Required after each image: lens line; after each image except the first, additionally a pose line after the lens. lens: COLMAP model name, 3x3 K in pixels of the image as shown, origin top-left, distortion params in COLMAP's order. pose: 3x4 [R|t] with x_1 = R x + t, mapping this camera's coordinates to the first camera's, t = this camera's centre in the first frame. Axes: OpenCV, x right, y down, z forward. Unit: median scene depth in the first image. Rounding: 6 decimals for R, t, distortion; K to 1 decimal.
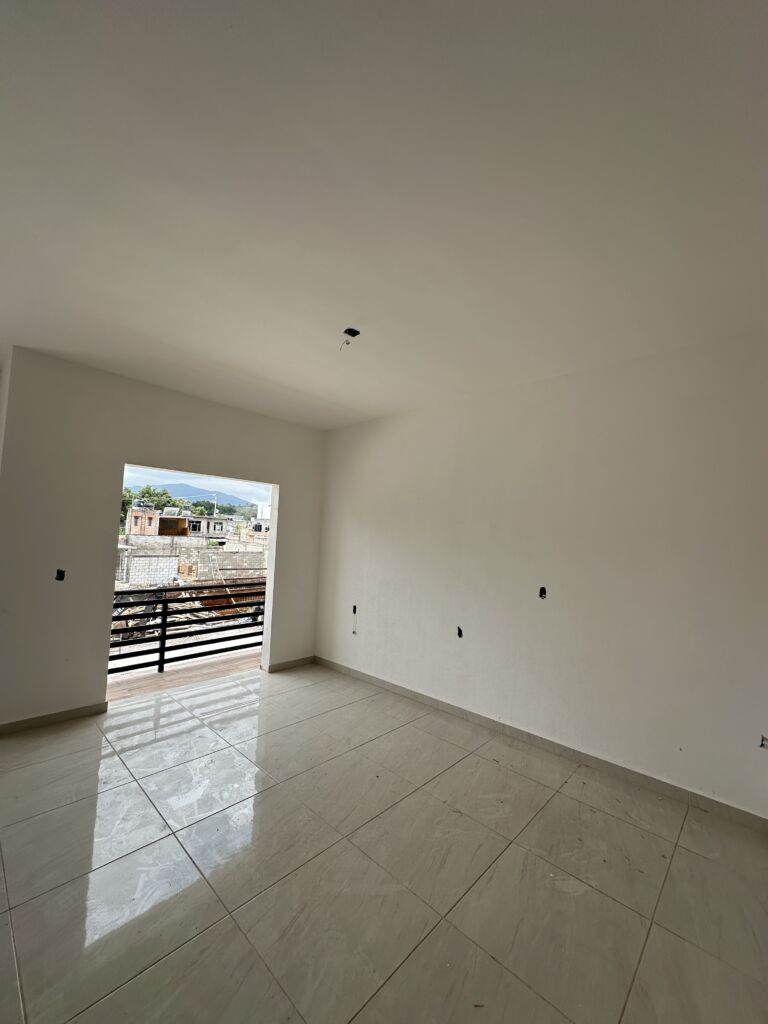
lens RADIAL K [[409.9, 0, 379.9], [0, 409.9, 510.0], [0, 0, 1]] dist [-0.001995, 0.000900]
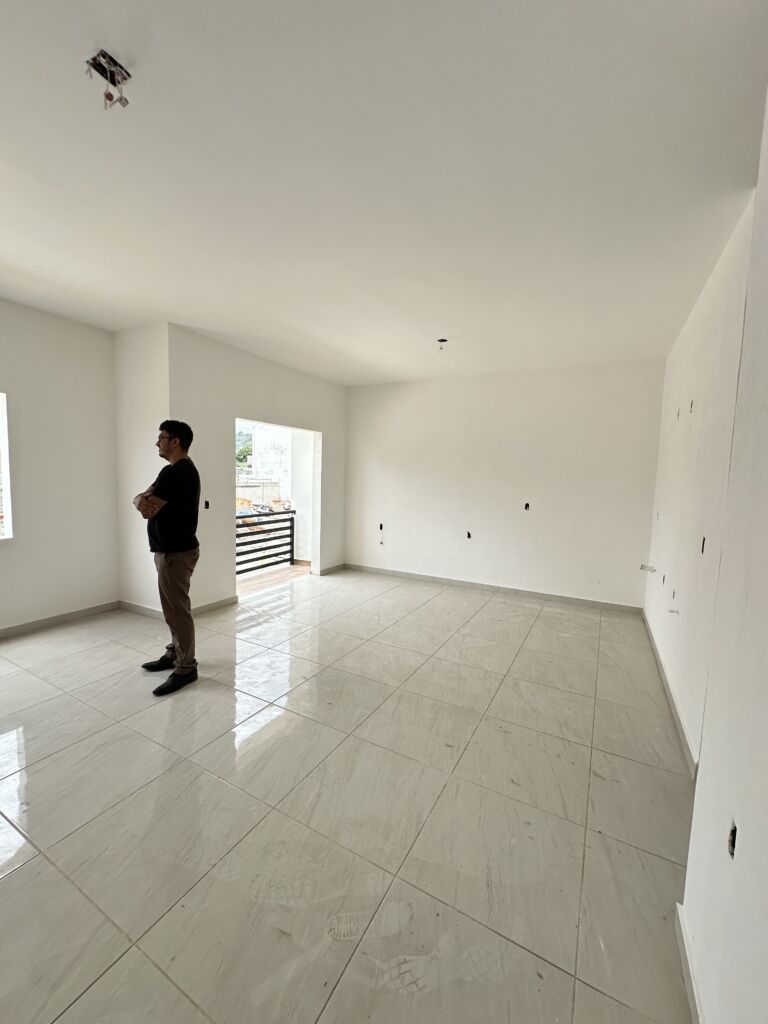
lens RADIAL K [[409.9, 0, 384.8], [0, 409.9, 506.7], [0, 0, 1]] dist [-0.001995, 0.000900]
pose [[0.967319, -0.030294, 0.251746, -0.425257], [-0.007858, 0.988779, 0.149179, -0.027446], [-0.253440, -0.146282, 0.956227, -0.317032]]
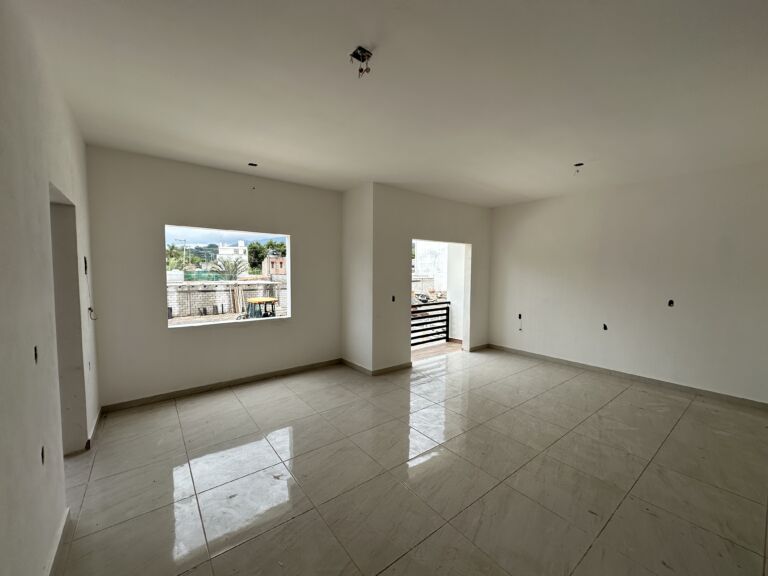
lens RADIAL K [[307.5, 0, 384.0], [0, 307.5, 286.8], [0, 0, 1]] dist [-0.001995, 0.000900]
pose [[0.987713, -0.024474, -0.154351, -0.454197], [0.042342, 0.992629, 0.113556, -0.050268], [0.150434, -0.118696, 0.981469, -0.341424]]
